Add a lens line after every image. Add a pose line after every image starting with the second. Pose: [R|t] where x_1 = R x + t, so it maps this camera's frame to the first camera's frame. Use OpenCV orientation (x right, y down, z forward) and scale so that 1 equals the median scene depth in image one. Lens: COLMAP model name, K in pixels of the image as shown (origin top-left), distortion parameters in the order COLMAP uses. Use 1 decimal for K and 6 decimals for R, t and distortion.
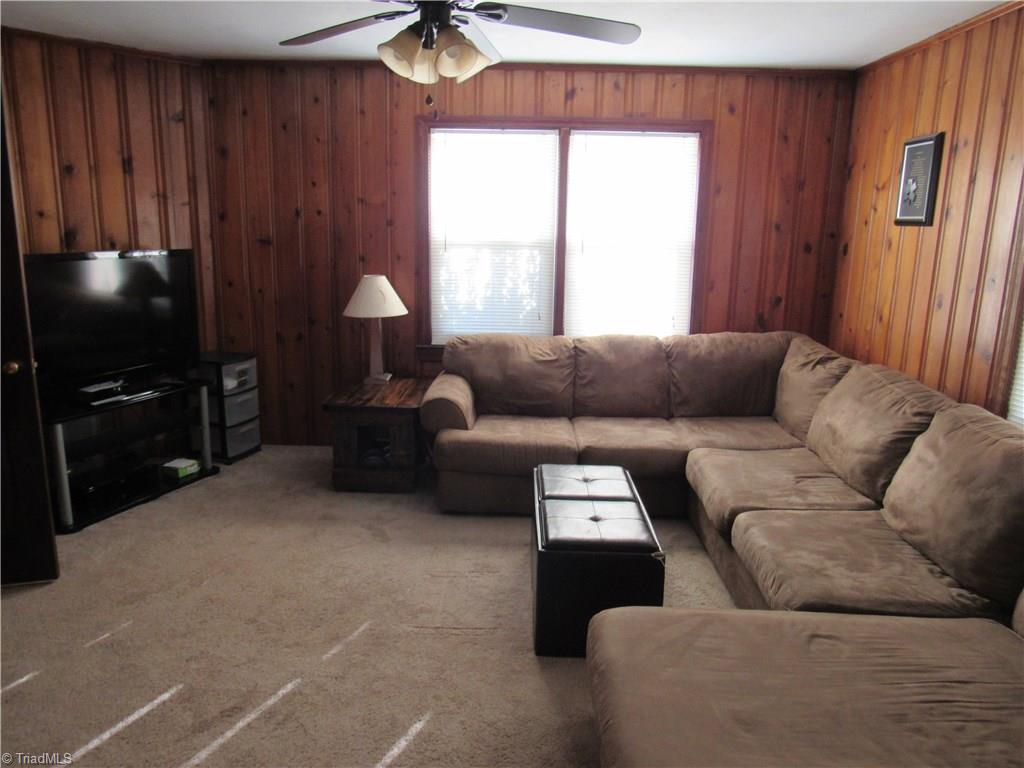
lens RADIAL K [[729.9, 0, 516.6], [0, 729.9, 381.3], [0, 0, 1]] dist [-0.046458, 0.014294]
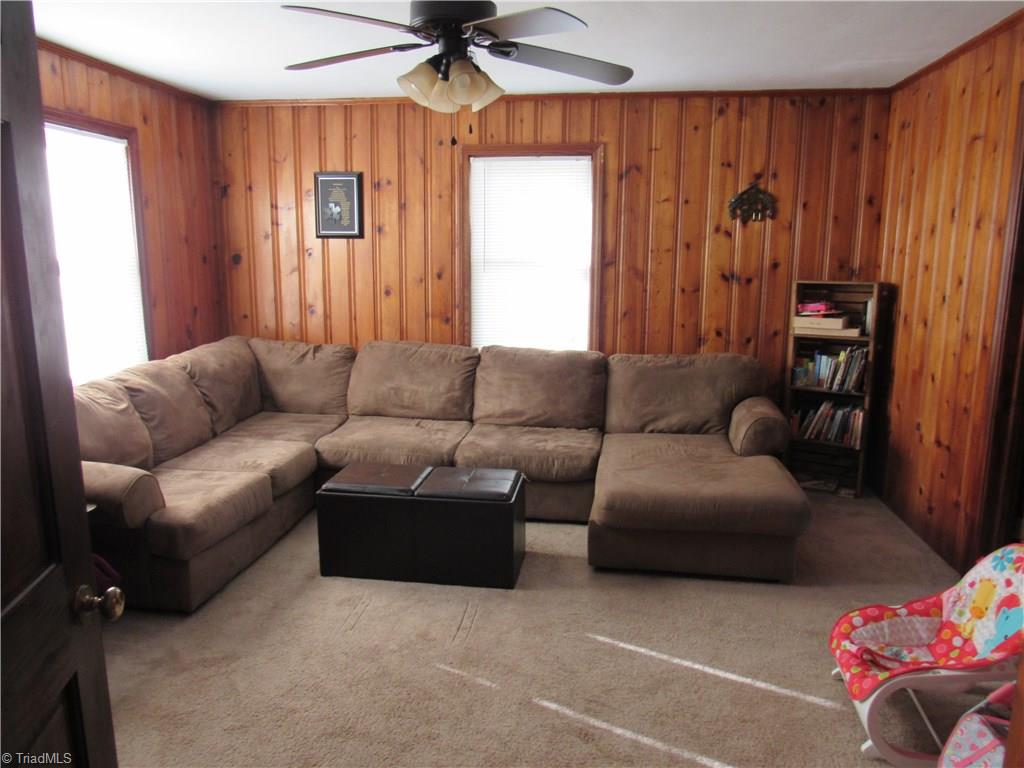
lens RADIAL K [[729.9, 0, 518.6], [0, 729.9, 383.0], [0, 0, 1]] dist [-0.046458, 0.014294]
pose [[0.118960, -0.192614, 0.974037, -0.806969], [0.200596, 0.965436, 0.166415, -0.119716], [-0.972425, 0.175591, 0.153486, 0.538367]]
